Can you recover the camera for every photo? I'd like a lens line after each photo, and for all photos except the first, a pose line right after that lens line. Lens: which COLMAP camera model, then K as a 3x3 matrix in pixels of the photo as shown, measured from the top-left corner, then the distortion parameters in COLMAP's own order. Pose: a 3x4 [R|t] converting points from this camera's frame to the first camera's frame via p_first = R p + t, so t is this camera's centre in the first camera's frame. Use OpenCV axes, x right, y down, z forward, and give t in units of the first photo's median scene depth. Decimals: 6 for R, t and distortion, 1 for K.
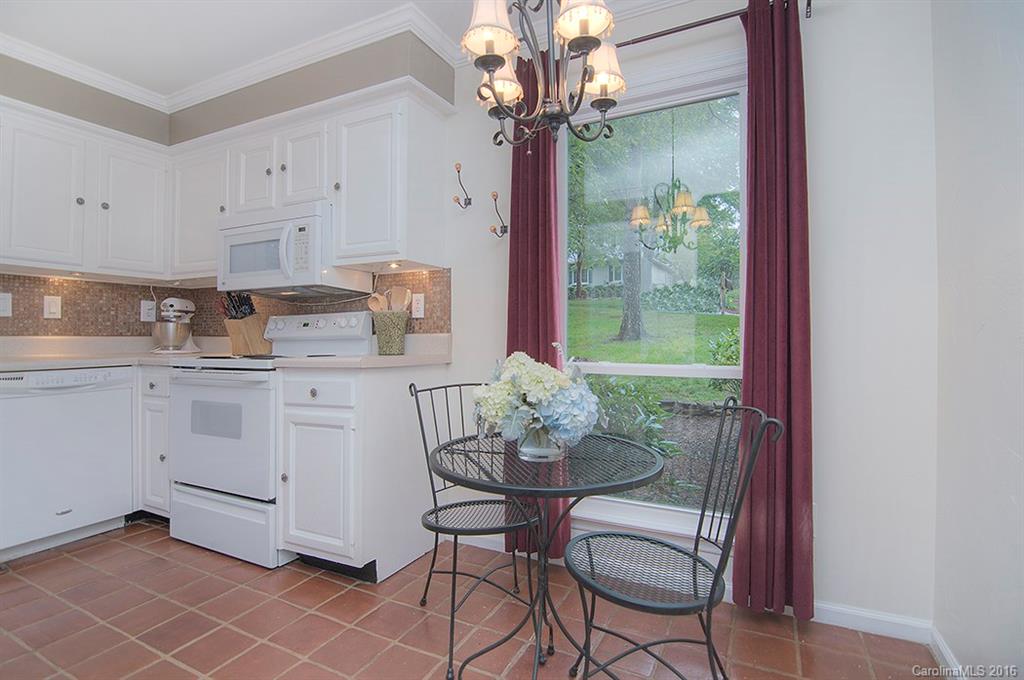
lens RADIAL K [[506.3, 0, 508.3], [0, 506.3, 339.1], [0, 0, 1]] dist [-0.012282, -0.007097]
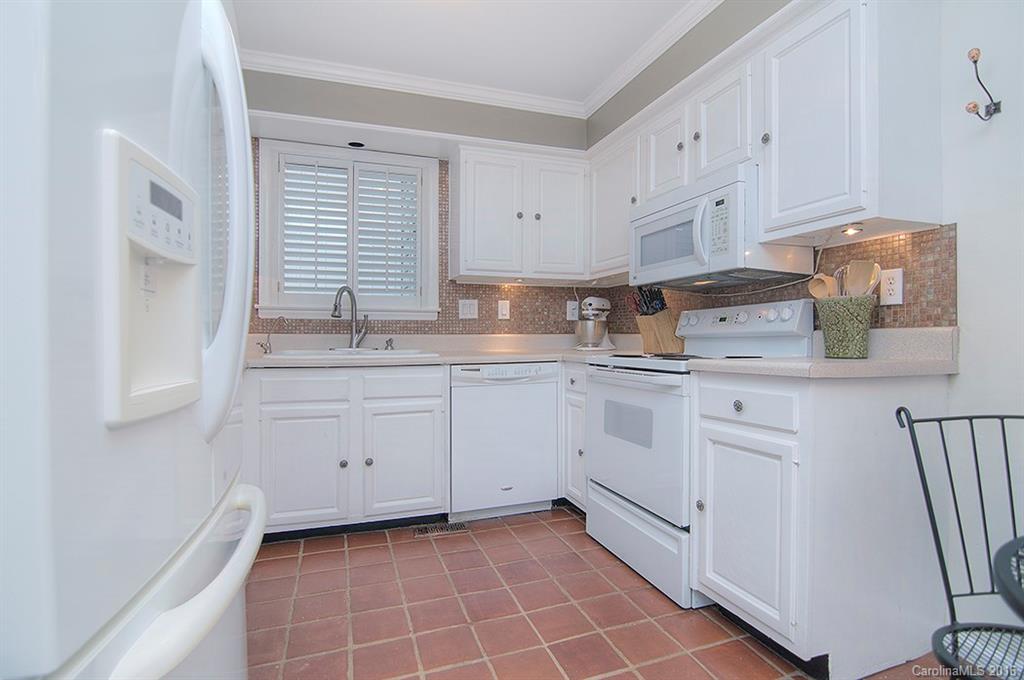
lens RADIAL K [[506.3, 0, 508.6], [0, 506.3, 338.2], [0, 0, 1]] dist [-0.012282, -0.007097]
pose [[0.720660, 0.000583, -0.693289, -0.084711], [0.002279, 0.999992, 0.003211, -0.000598], [0.693285, -0.003894, 0.720653, 0.164585]]
